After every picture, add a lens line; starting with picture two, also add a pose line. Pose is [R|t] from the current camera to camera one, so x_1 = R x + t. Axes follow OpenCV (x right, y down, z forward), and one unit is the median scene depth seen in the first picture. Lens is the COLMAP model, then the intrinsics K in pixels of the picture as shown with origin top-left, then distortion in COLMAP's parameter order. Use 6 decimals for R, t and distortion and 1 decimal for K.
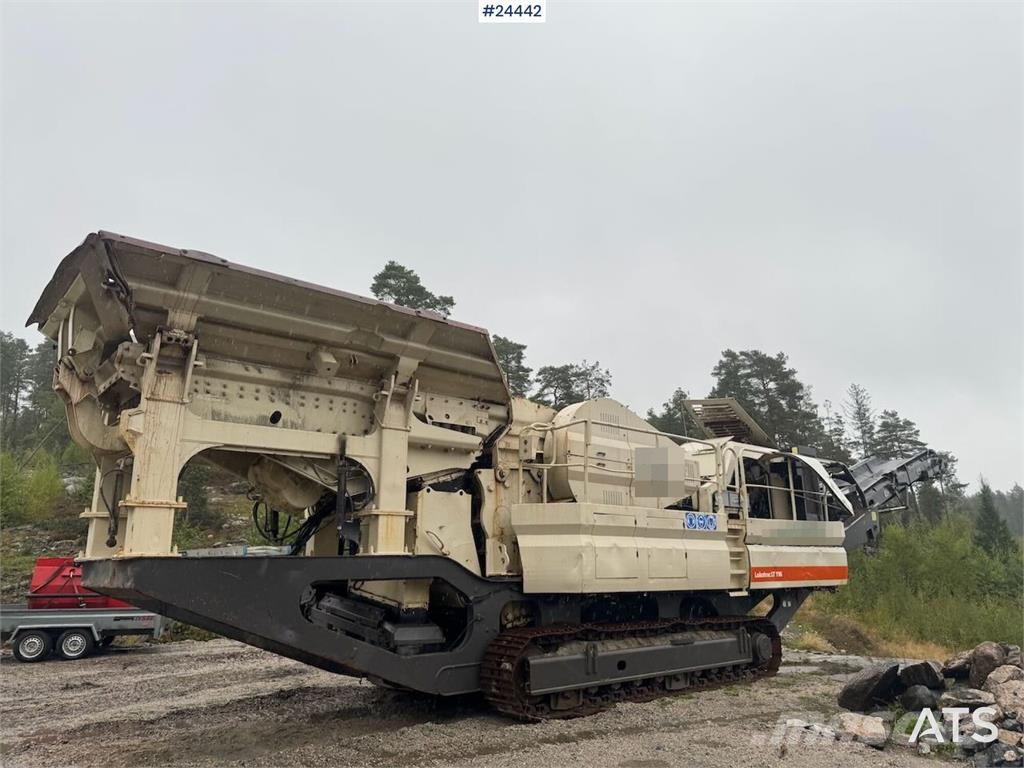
lens RADIAL K [[717.6, 0, 515.3], [0, 717.6, 389.2], [0, 0, 1]] dist [0.103674, -0.139800]
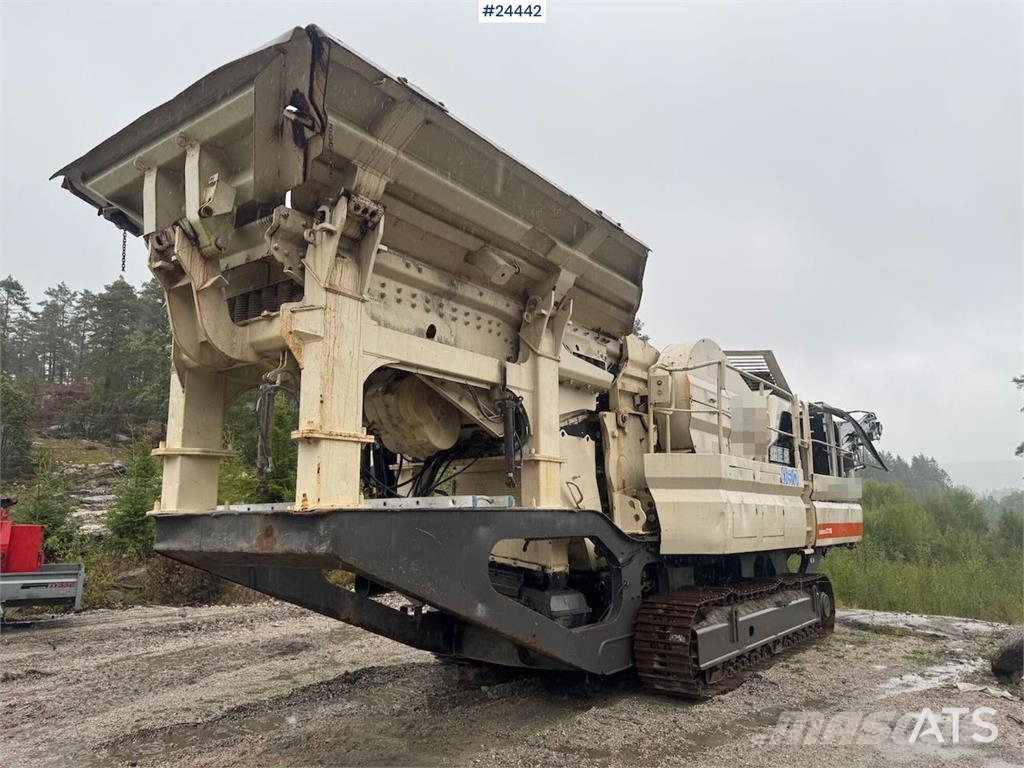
lens RADIAL K [[717.6, 0, 515.3], [0, 717.6, 389.2], [0, 0, 1]] dist [0.103674, -0.139800]
pose [[0.971100, 0.044351, 0.234518, -0.367783], [-0.058233, 0.996916, 0.052602, 0.047087], [-0.231461, -0.064739, 0.970688, 0.202515]]
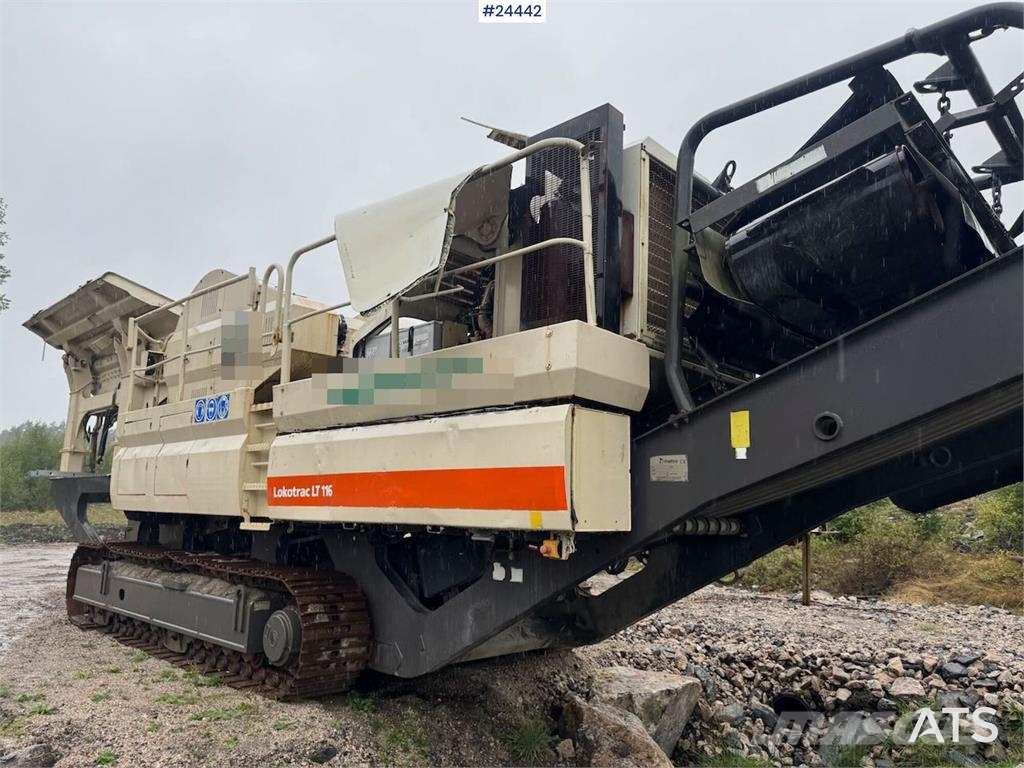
lens RADIAL K [[717.6, 0, 515.3], [0, 717.6, 389.2], [0, 0, 1]] dist [0.103674, -0.139800]
pose [[0.110372, -0.155414, -0.981664, 1.068463], [0.212775, 0.968494, -0.129406, 0.357225], [0.970848, -0.194590, 0.139962, 1.376638]]
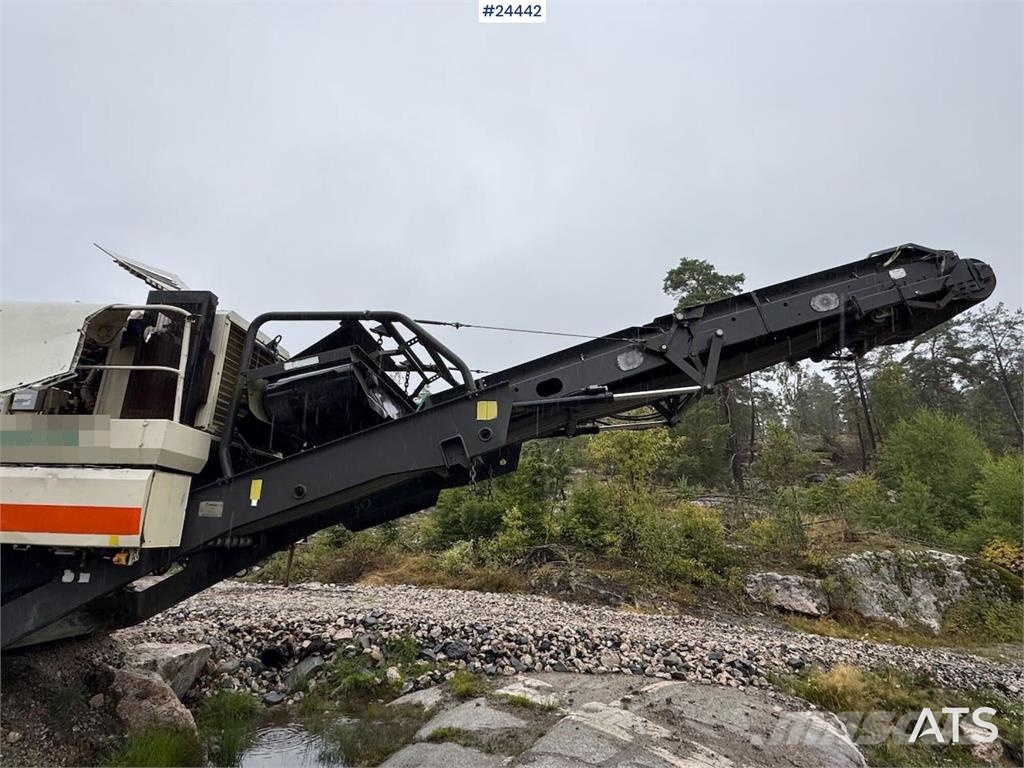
lens RADIAL K [[558.5, 0, 514.6], [0, 558.5, 383.6], [0, 0, 1]] dist [-0.004381, 0.000162]
pose [[0.717200, -0.154343, -0.679560, 1.292140], [0.132993, 0.987556, -0.083937, 0.327582], [0.684059, -0.030177, 0.728802, 1.313165]]
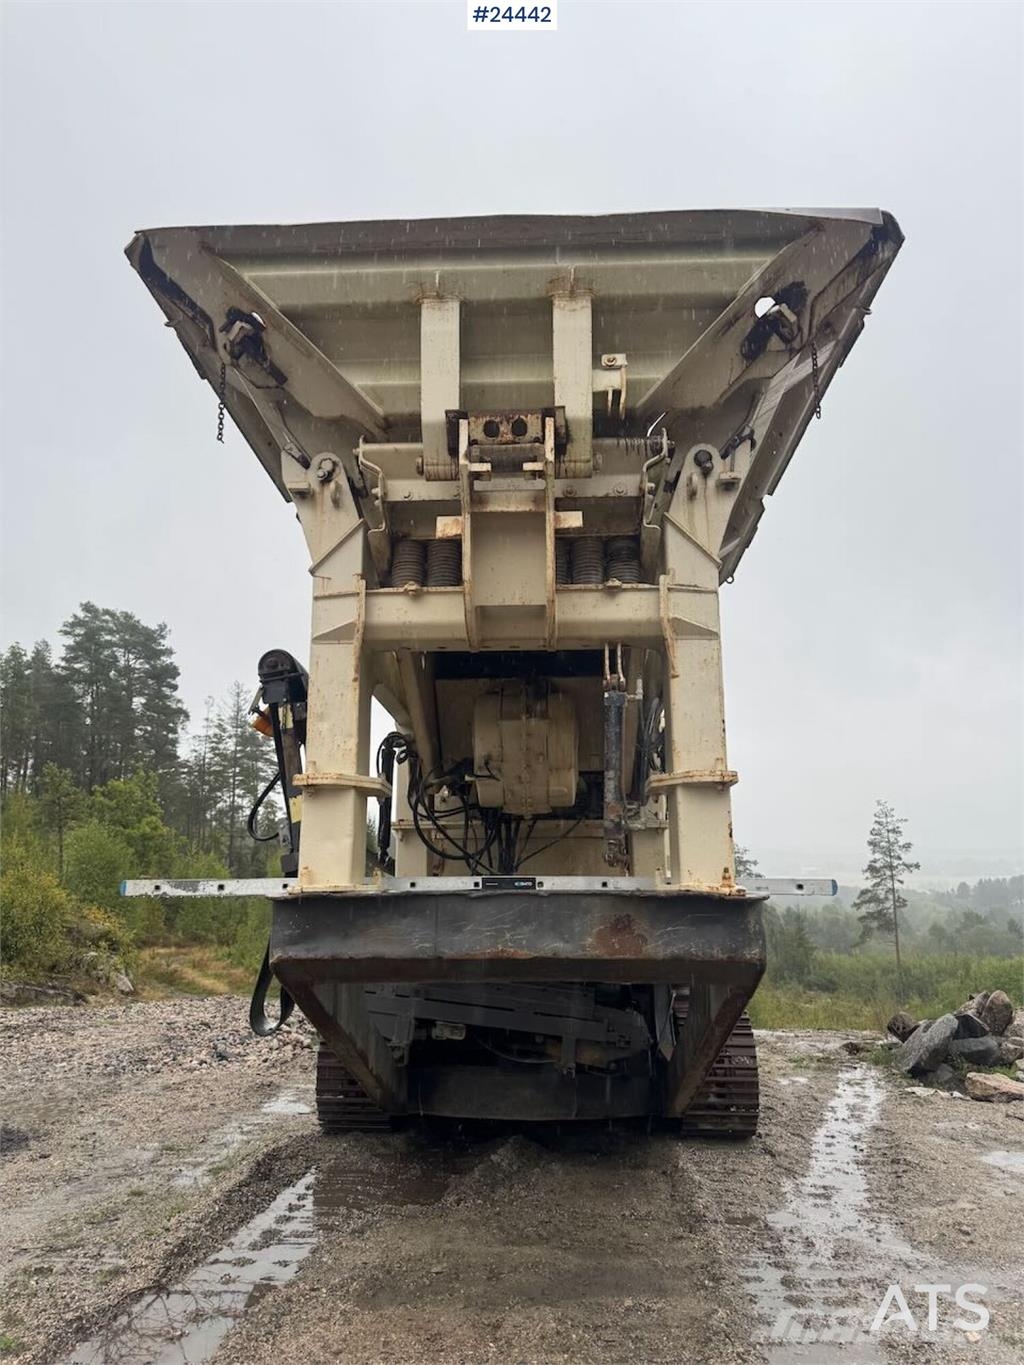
lens RADIAL K [[949.4, 0, 512.0], [0, 949.4, 682.5], [0, 0, 1]] dist [0.128827, -0.167720]
pose [[0.667387, 0.179543, 0.722744, -0.787693], [-0.184483, 0.980112, -0.073125, 0.121788], [-0.721499, -0.084531, 0.687236, 0.495295]]
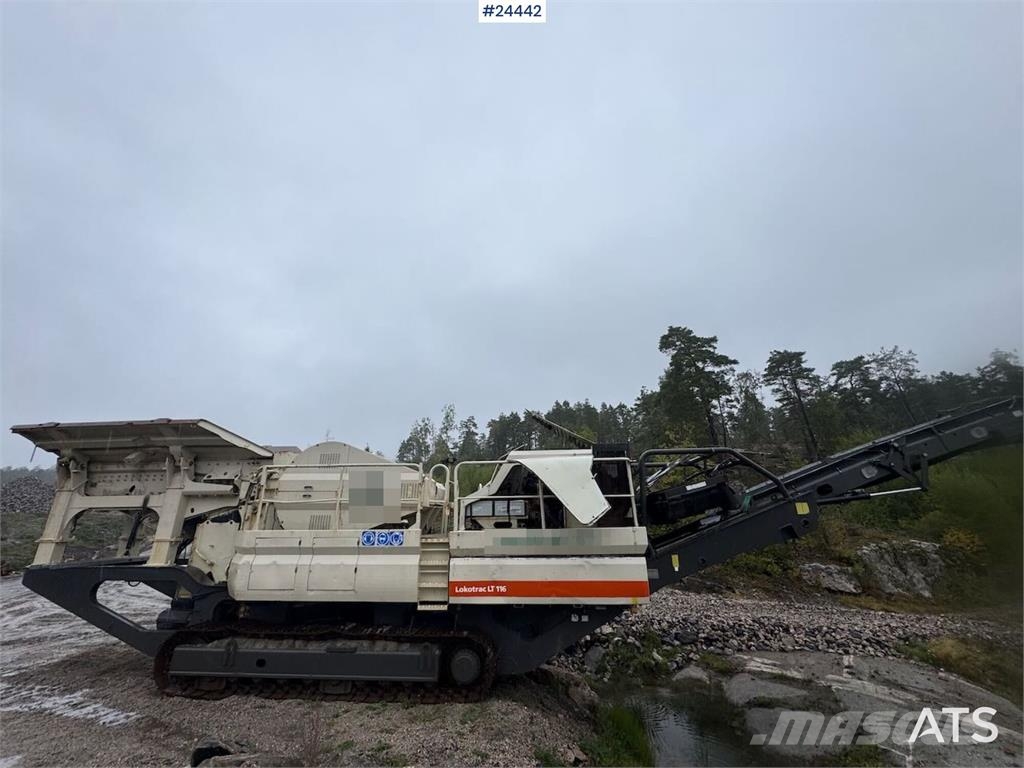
lens RADIAL K [[407.9, 0, 512.1], [0, 407.9, 382.9], [0, 0, 1]] dist [-0.002900, 0.000103]
pose [[0.702499, -0.228865, -0.673881, 1.040766], [0.175090, 0.973358, -0.148048, 0.089117], [0.689810, -0.013986, 0.723855, 0.801532]]
